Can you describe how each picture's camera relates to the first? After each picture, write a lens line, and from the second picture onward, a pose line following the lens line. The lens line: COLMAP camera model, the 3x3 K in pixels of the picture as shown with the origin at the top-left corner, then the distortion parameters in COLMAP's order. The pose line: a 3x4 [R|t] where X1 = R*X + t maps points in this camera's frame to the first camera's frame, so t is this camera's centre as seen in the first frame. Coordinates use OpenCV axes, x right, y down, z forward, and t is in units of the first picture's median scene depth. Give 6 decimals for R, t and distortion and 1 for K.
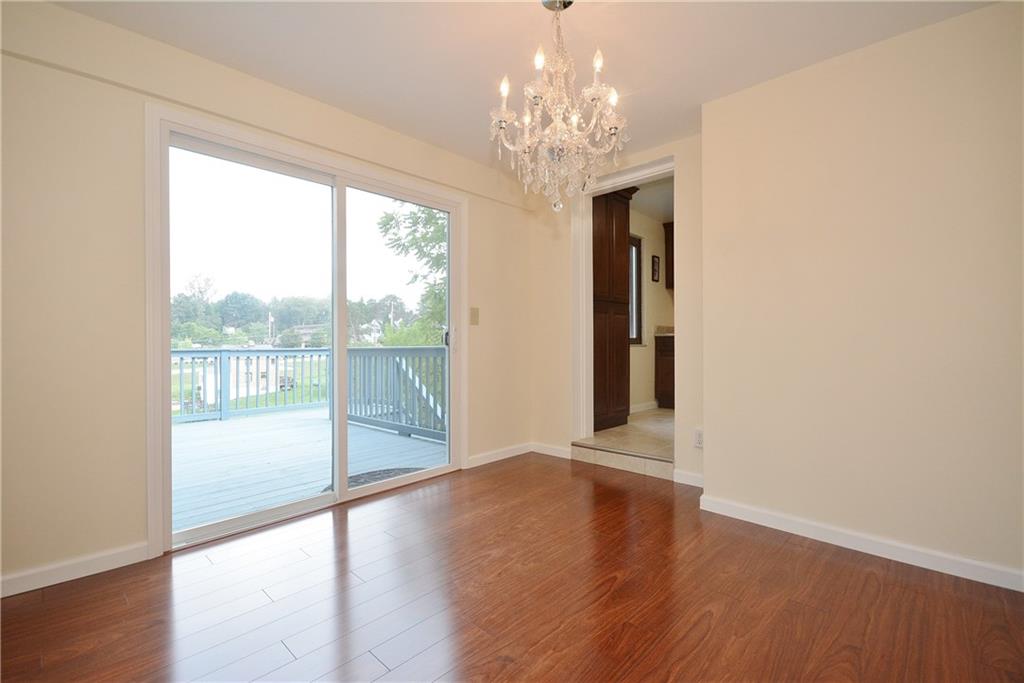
lens RADIAL K [[453.0, 0, 513.6], [0, 453.0, 344.8], [0, 0, 1]] dist [0.007704, -0.010204]
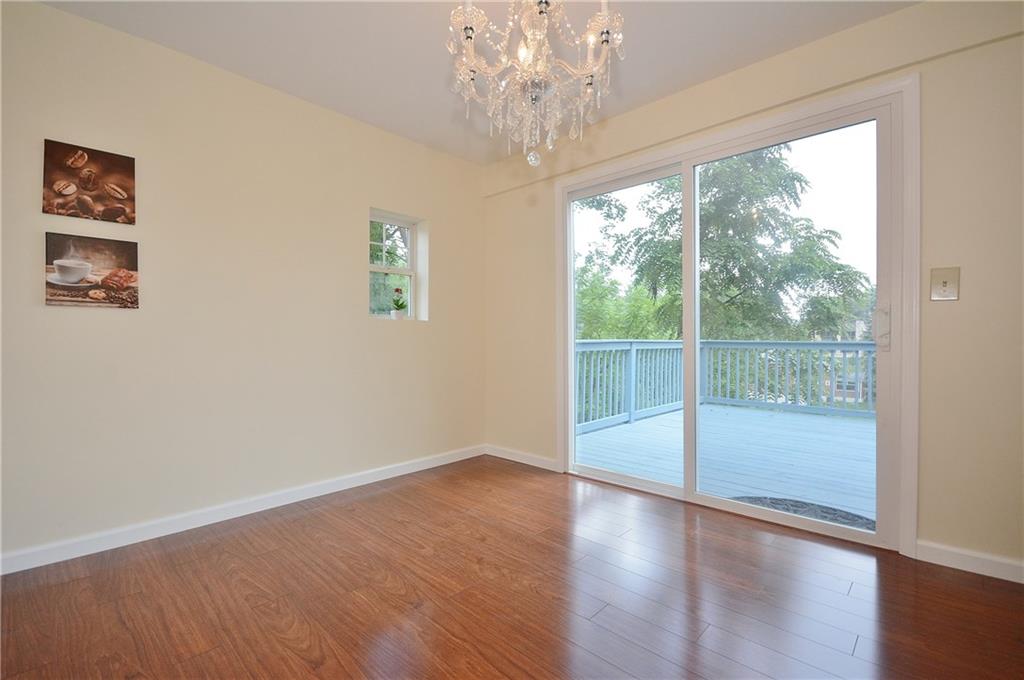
lens RADIAL K [[453.0, 0, 502.3], [0, 453.0, 343.3], [0, 0, 1]] dist [0.007704, -0.010204]
pose [[-0.034563, 0.009329, -0.999359, 0.486099], [-0.000818, 0.999956, 0.009363, 0.006460], [0.999402, 0.001141, -0.034554, 0.539176]]
